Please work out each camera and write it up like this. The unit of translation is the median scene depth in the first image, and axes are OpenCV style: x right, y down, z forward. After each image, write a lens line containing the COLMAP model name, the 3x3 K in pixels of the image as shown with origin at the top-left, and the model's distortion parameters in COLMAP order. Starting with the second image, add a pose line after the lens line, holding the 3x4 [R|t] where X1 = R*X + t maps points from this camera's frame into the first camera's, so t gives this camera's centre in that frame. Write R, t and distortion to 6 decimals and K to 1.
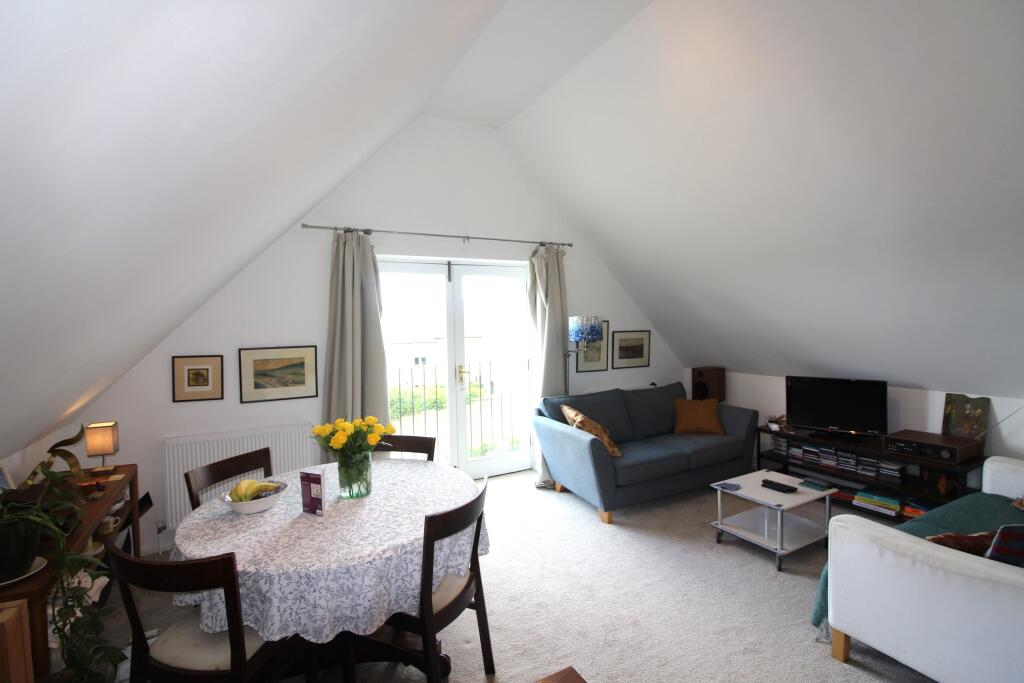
lens RADIAL K [[473.4, 0, 512.3], [0, 473.4, 338.0], [0, 0, 1]] dist [-0.010894, -0.000468]
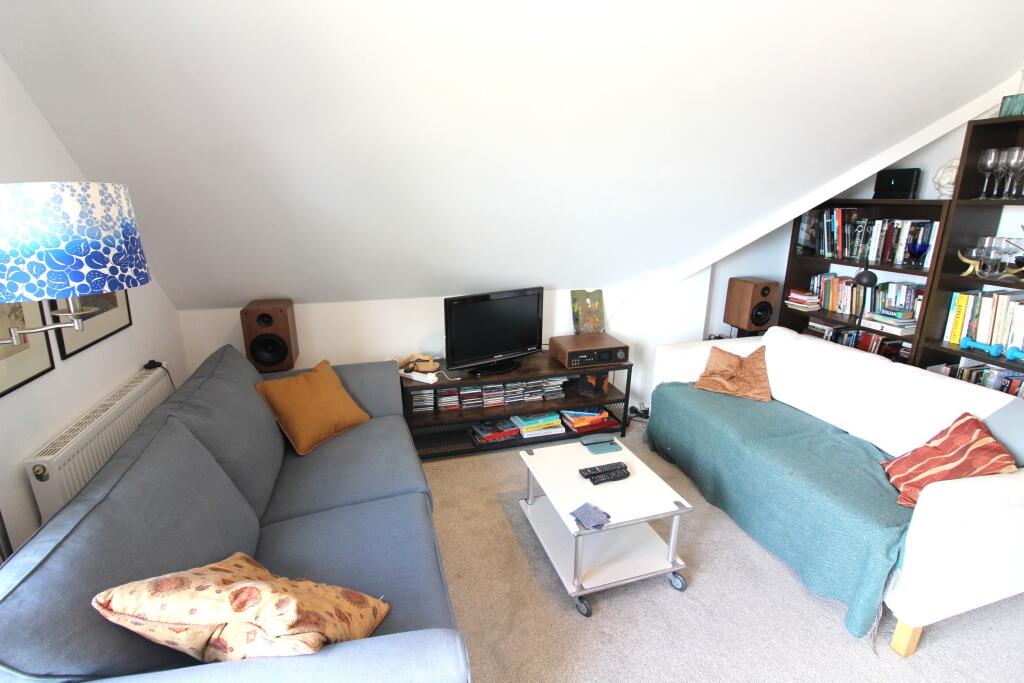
lens RADIAL K [[473.4, 0, 512.7], [0, 473.4, 340.3], [0, 0, 1]] dist [-0.010894, -0.000468]
pose [[0.210657, -0.249720, 0.945126, -0.033994], [0.027924, 0.967964, 0.249530, -0.026514], [-0.977161, -0.026174, 0.210881, 0.852677]]
